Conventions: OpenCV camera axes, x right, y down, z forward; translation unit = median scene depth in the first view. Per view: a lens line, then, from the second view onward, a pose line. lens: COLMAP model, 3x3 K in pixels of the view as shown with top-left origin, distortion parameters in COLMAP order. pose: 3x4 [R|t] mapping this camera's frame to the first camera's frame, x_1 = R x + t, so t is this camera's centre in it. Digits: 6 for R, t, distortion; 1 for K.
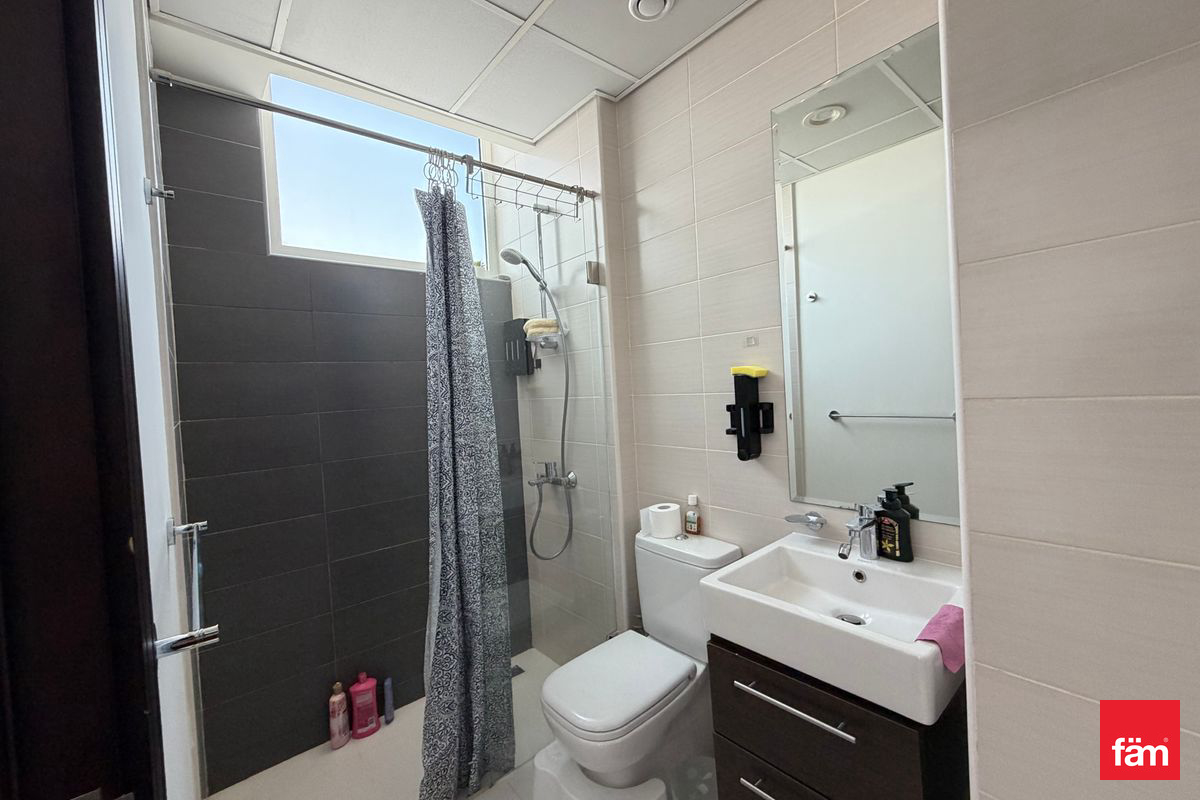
lens RADIAL K [[478.1, 0, 598.1], [0, 478.1, 401.9], [0, 0, 1]] dist [-0.004769, 0.000304]
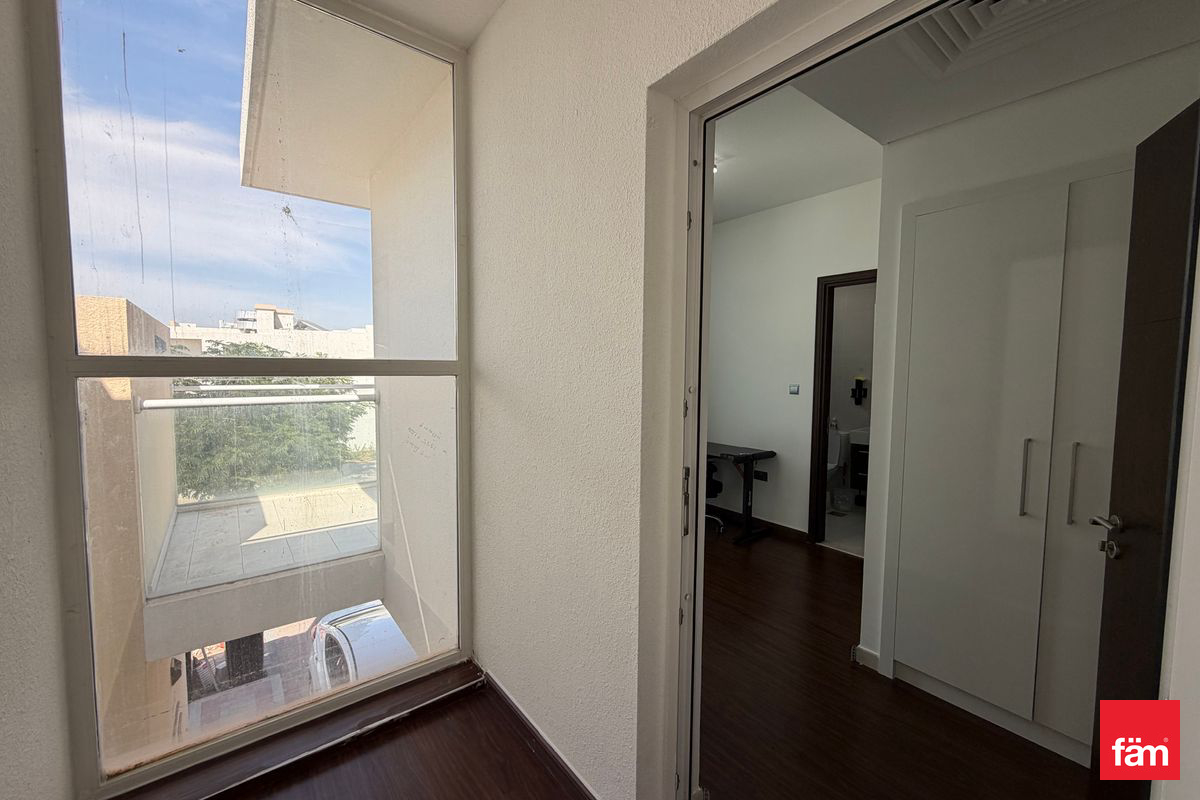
lens RADIAL K [[478.1, 0, 598.4], [0, 478.1, 399.2], [0, 0, 1]] dist [-0.004769, 0.000304]
pose [[0.997512, 0.055104, -0.043972, -1.386145], [-0.053499, 0.997887, 0.036884, 0.053550], [0.045912, -0.034439, 0.998352, -2.474605]]
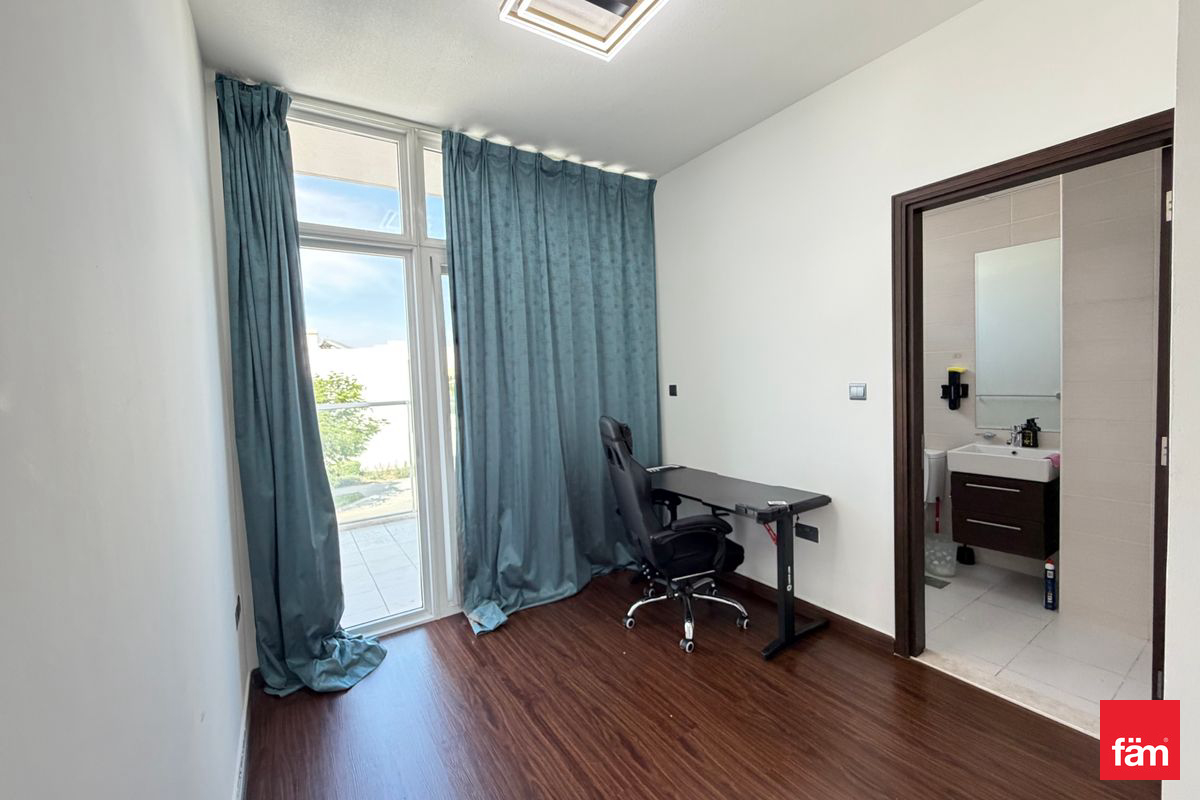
lens RADIAL K [[478.1, 0, 599.8], [0, 478.1, 401.8], [0, 0, 1]] dist [-0.004769, 0.000304]
pose [[0.992070, 0.012546, -0.125055, -1.063242], [-0.008599, 0.999449, 0.032049, 0.028092], [0.125388, -0.030720, 0.991632, -1.425296]]
